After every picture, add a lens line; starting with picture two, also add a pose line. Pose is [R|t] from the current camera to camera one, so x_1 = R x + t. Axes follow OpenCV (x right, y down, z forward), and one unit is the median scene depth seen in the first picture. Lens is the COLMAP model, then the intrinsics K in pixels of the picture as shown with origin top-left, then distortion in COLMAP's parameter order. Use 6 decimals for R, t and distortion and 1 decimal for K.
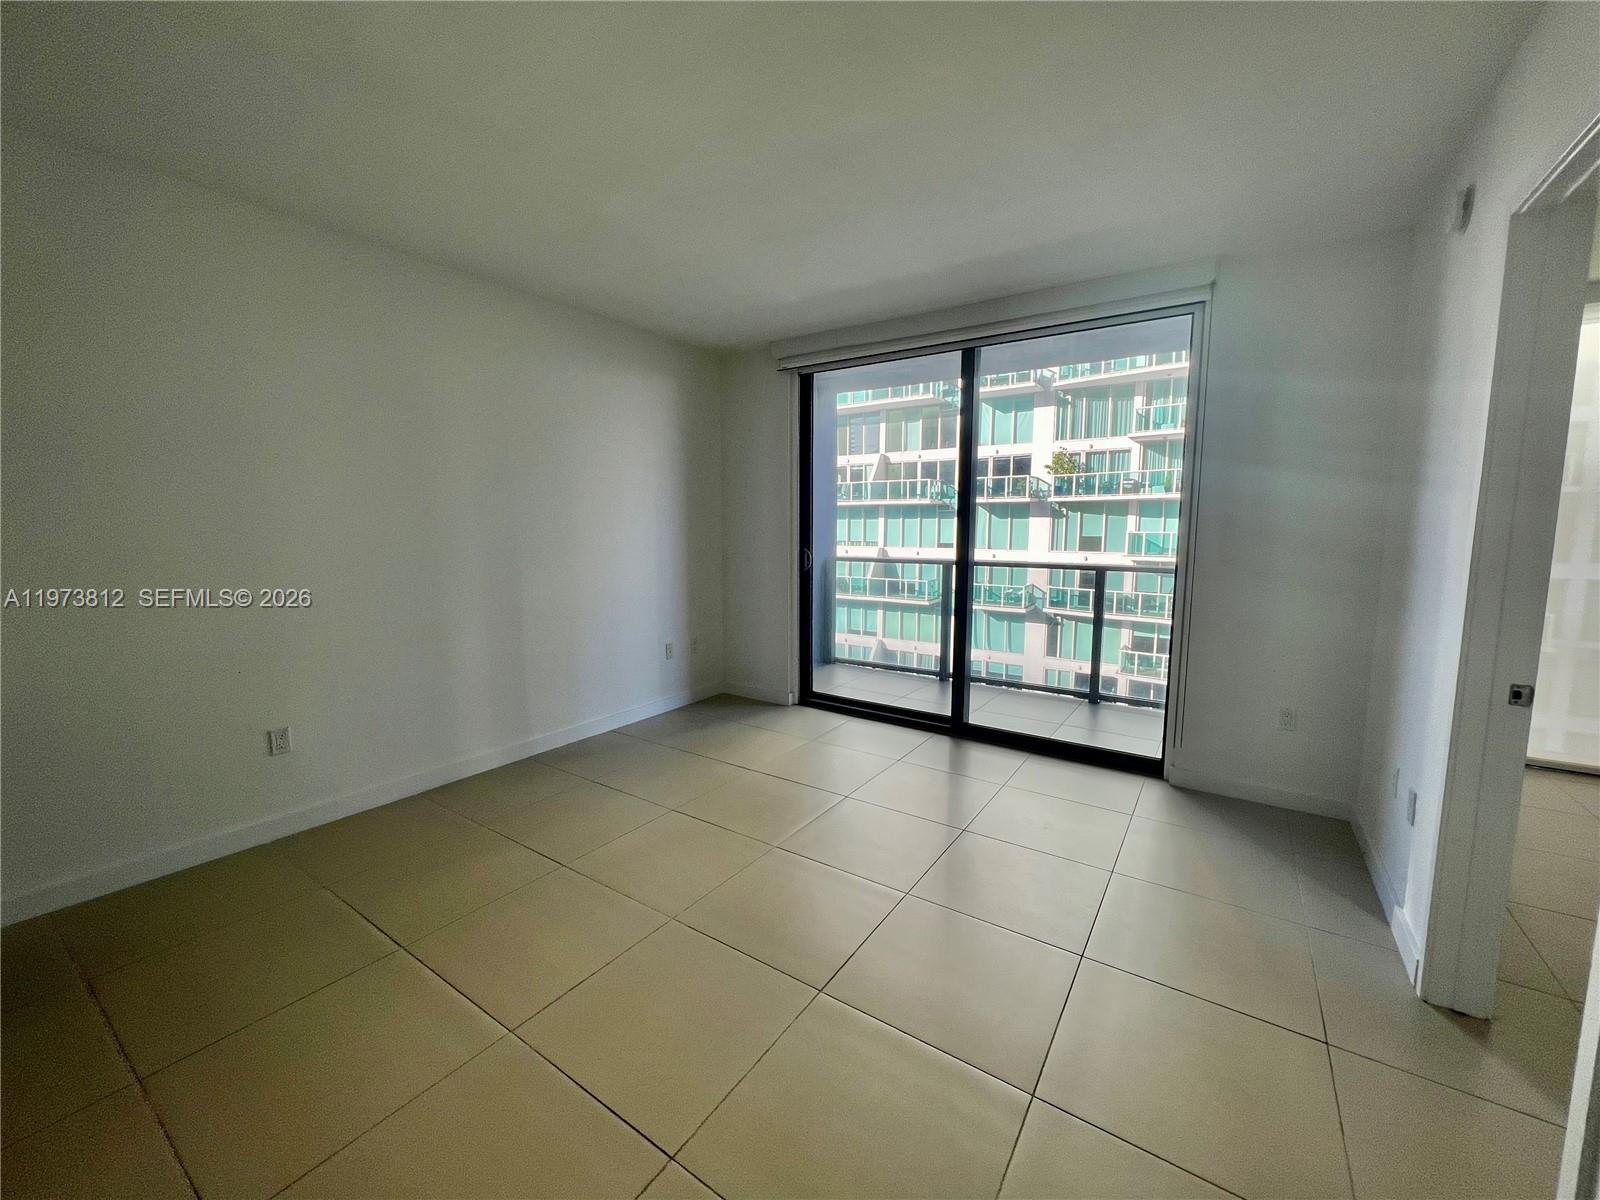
lens RADIAL K [[640.1, 0, 808.5], [0, 640.1, 619.8], [0, 0, 1]] dist [-0.004473, 0.000064]
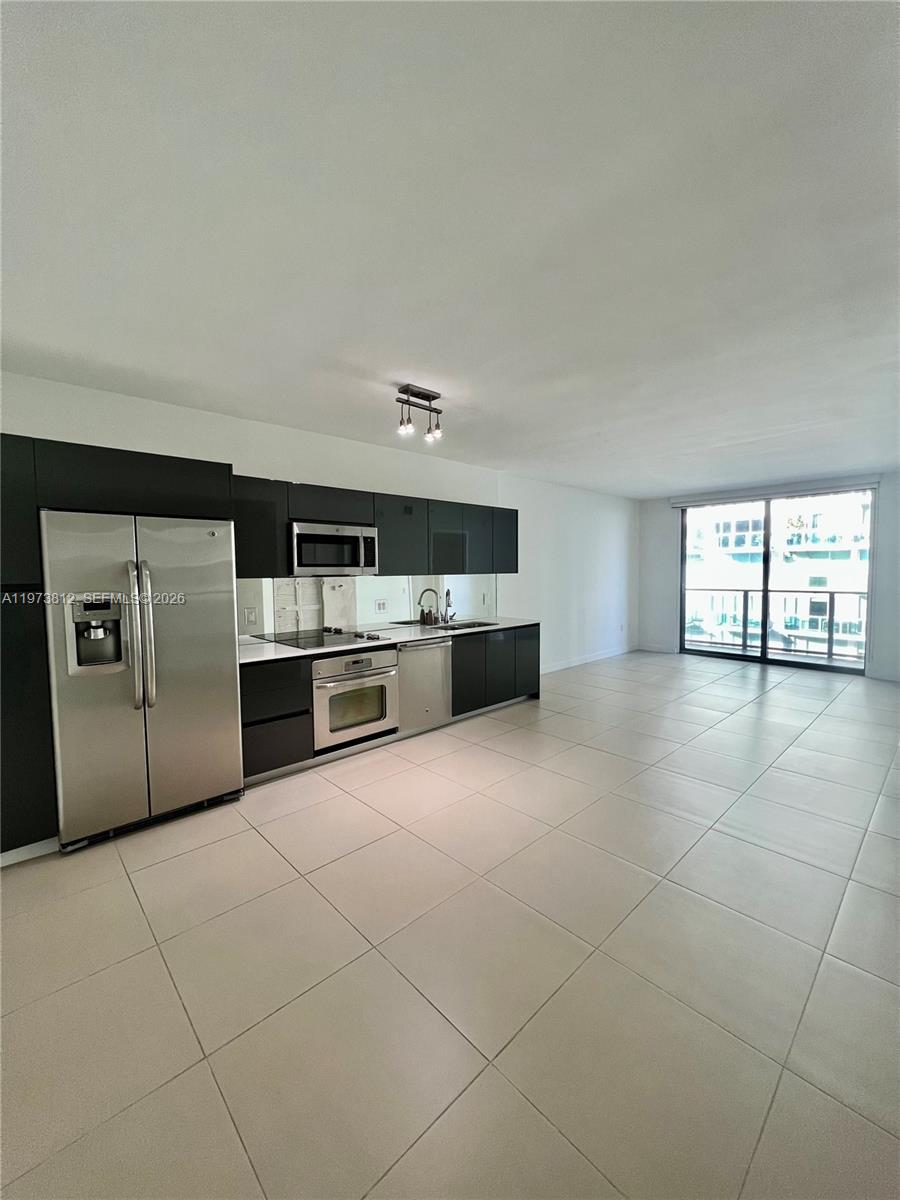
lens RADIAL K [[480.1, 0, 462.3], [0, 480.1, 605.4], [0, 0, 1]] dist [-0.004473, 0.000064]
pose [[0.975326, 0.006337, -0.220678, -0.056668], [-0.022226, 0.997328, -0.069593, 0.014524], [0.219647, 0.072781, 0.972861, -0.118547]]
